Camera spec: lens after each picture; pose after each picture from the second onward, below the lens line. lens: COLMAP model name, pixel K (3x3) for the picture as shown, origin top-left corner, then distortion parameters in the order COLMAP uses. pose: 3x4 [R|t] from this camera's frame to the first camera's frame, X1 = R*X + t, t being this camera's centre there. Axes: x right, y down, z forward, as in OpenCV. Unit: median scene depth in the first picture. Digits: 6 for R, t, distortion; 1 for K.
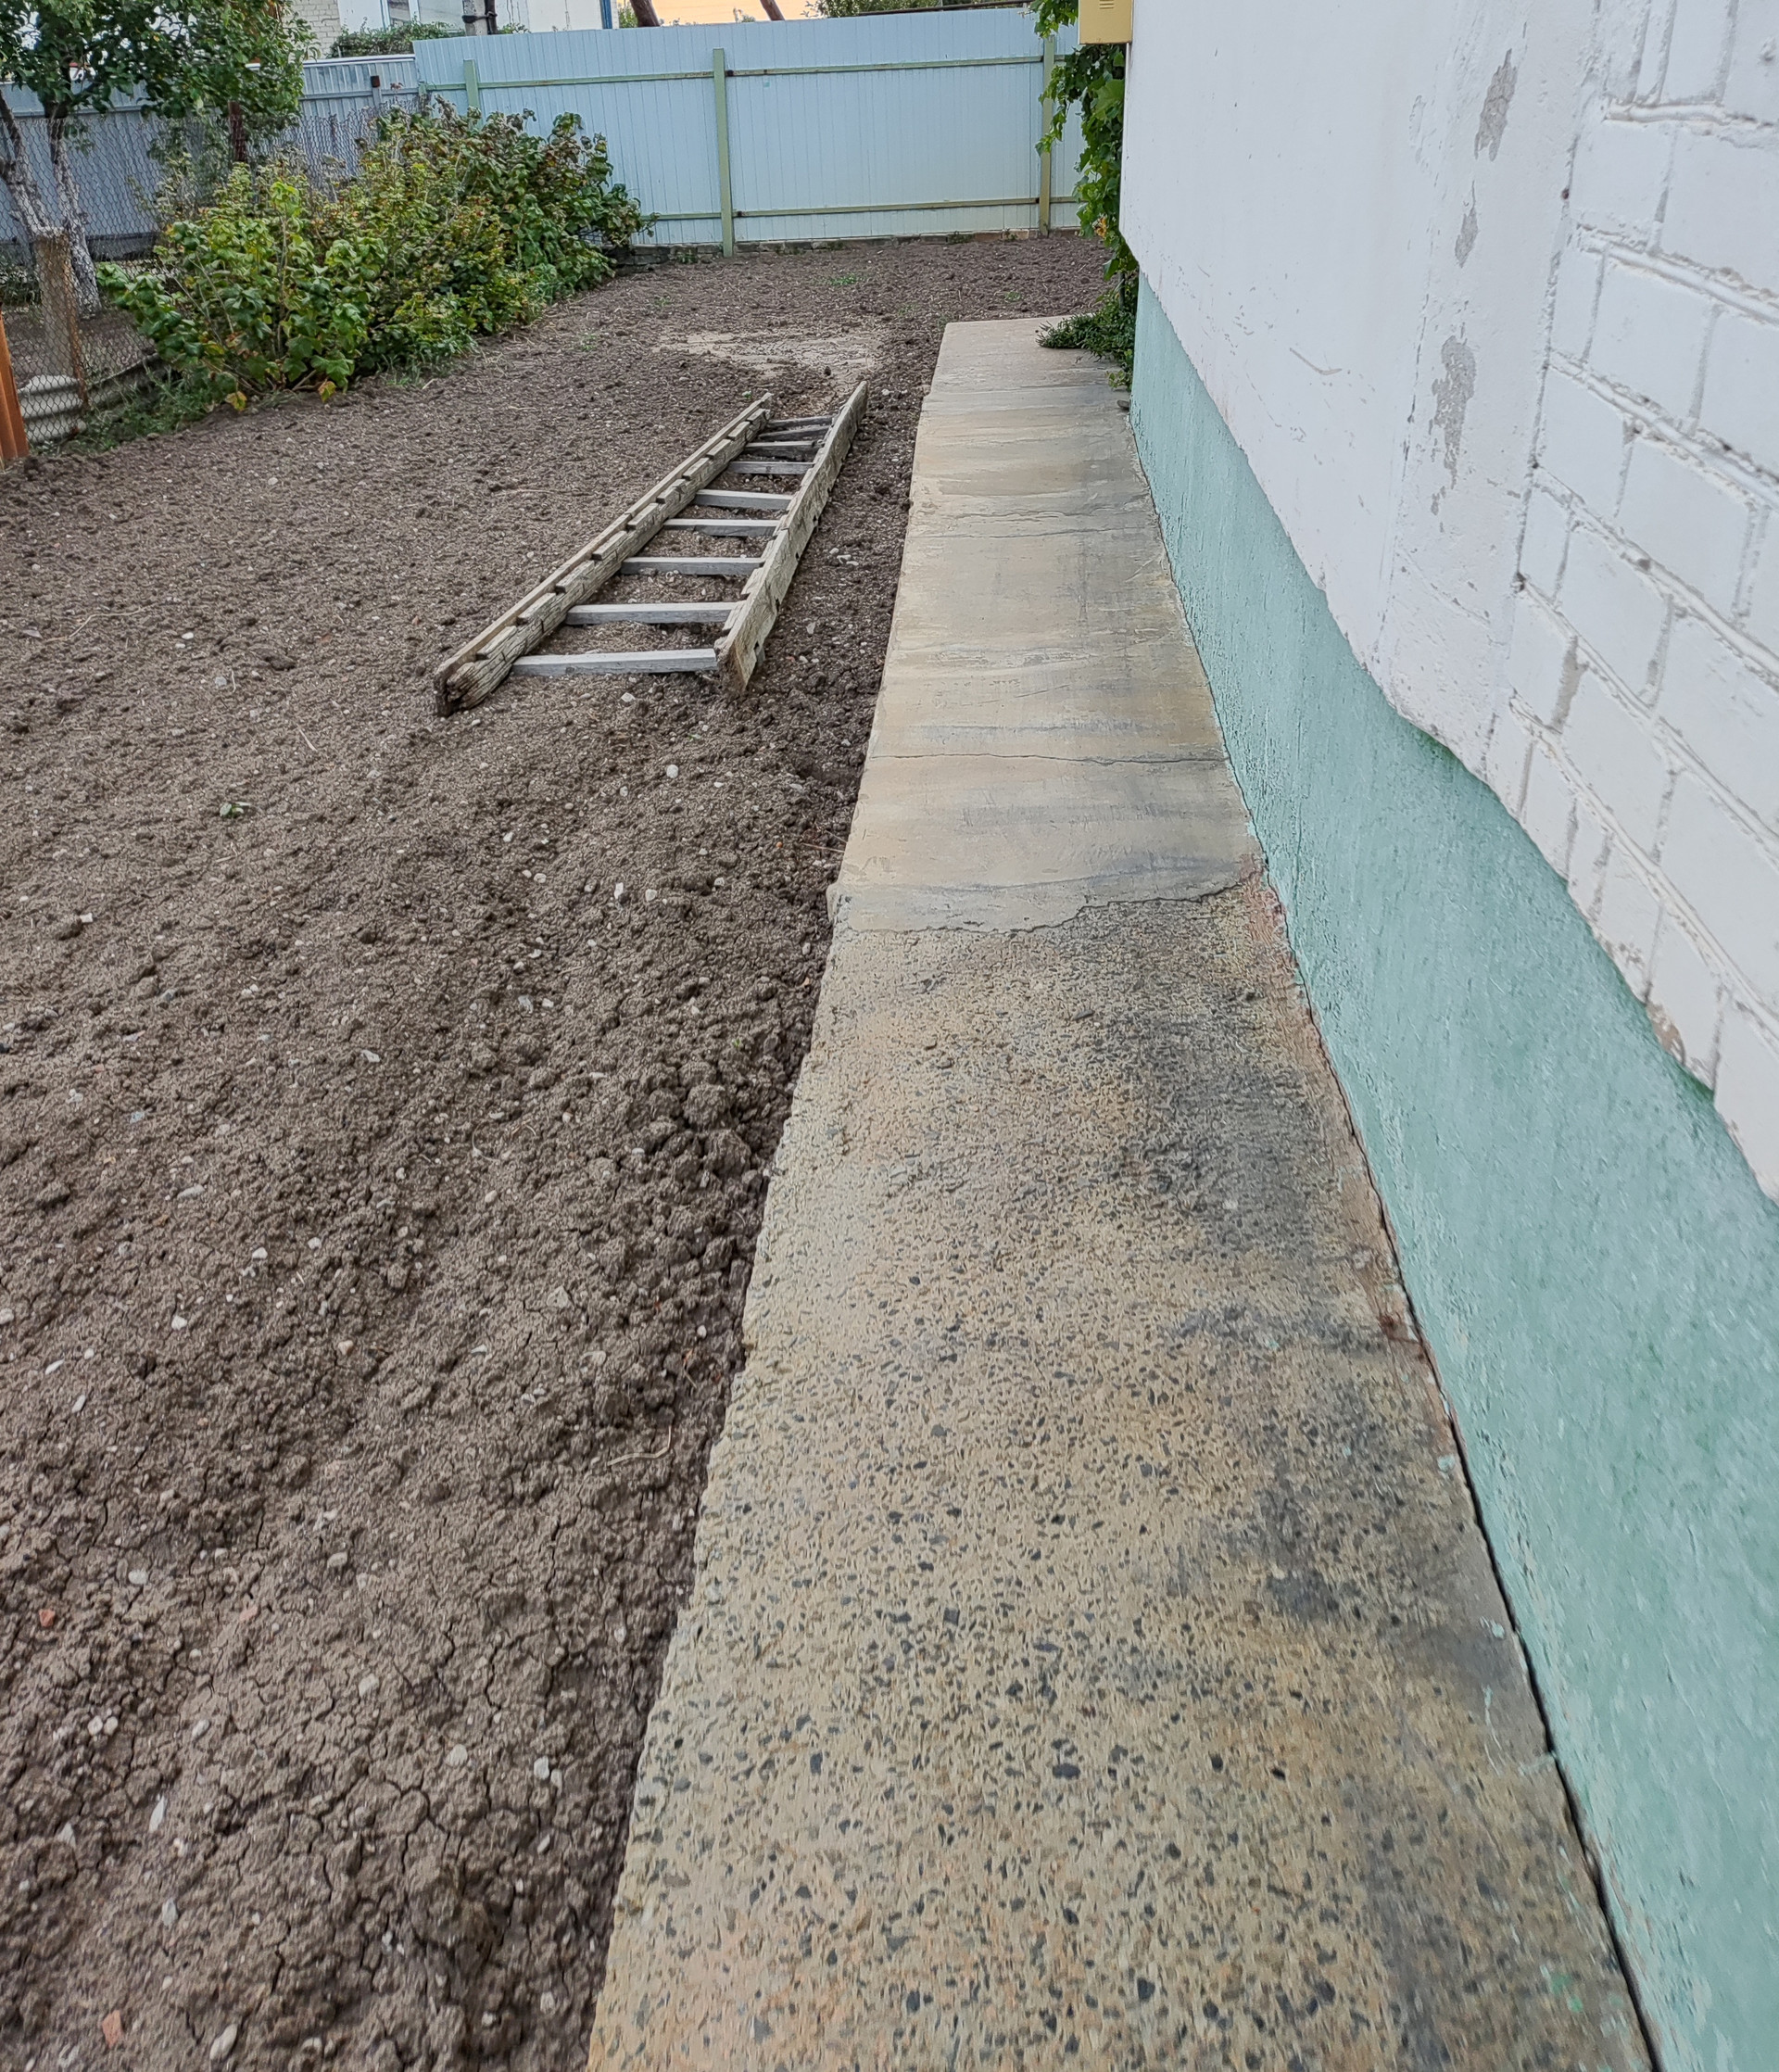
lens RADIAL K [[2082.5, 0, 770.9], [0, 2082.5, 1036.0], [0, 0, 1]] dist [0.139863, -0.321603]
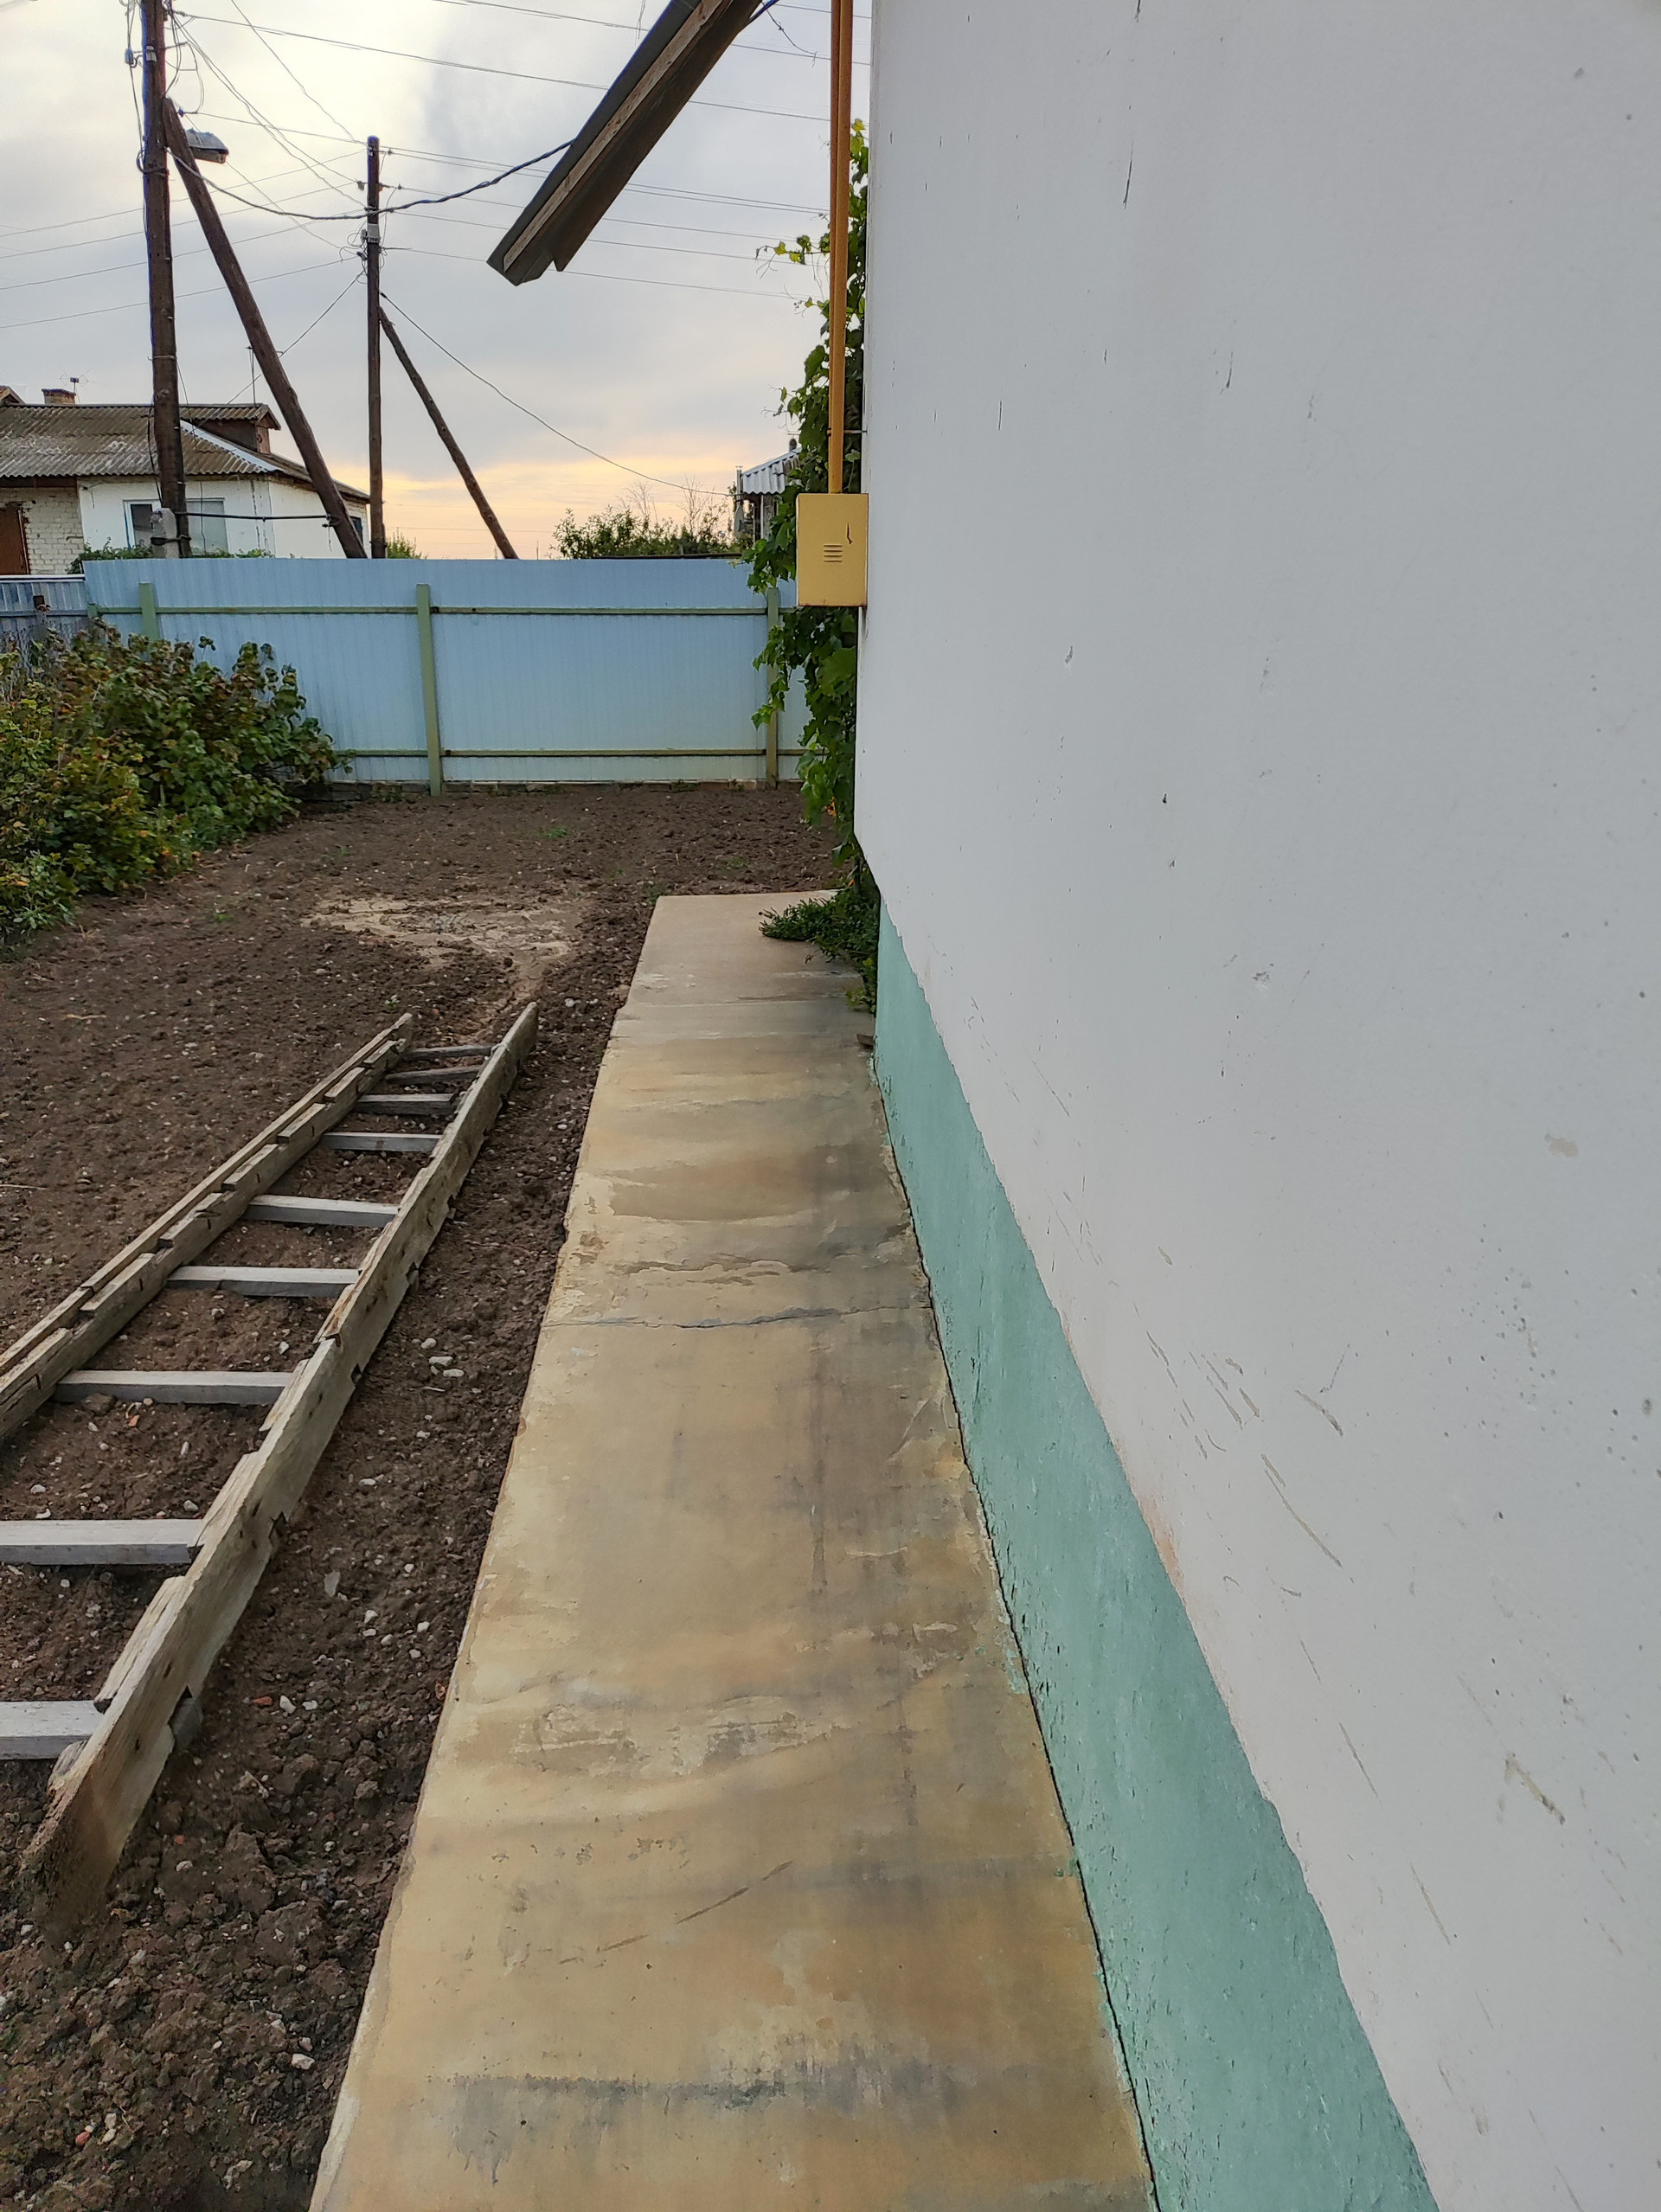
lens RADIAL K [[1672.4, 0, 828.1], [0, 1672.4, 1113.5], [0, 0, 1]] dist [0.095483, -0.203166]
pose [[0.989129, -0.000958, 0.147048, 0.053054], [0.020760, 0.990873, -0.133192, -0.163088], [-0.145578, 0.134796, 0.980121, 0.337838]]
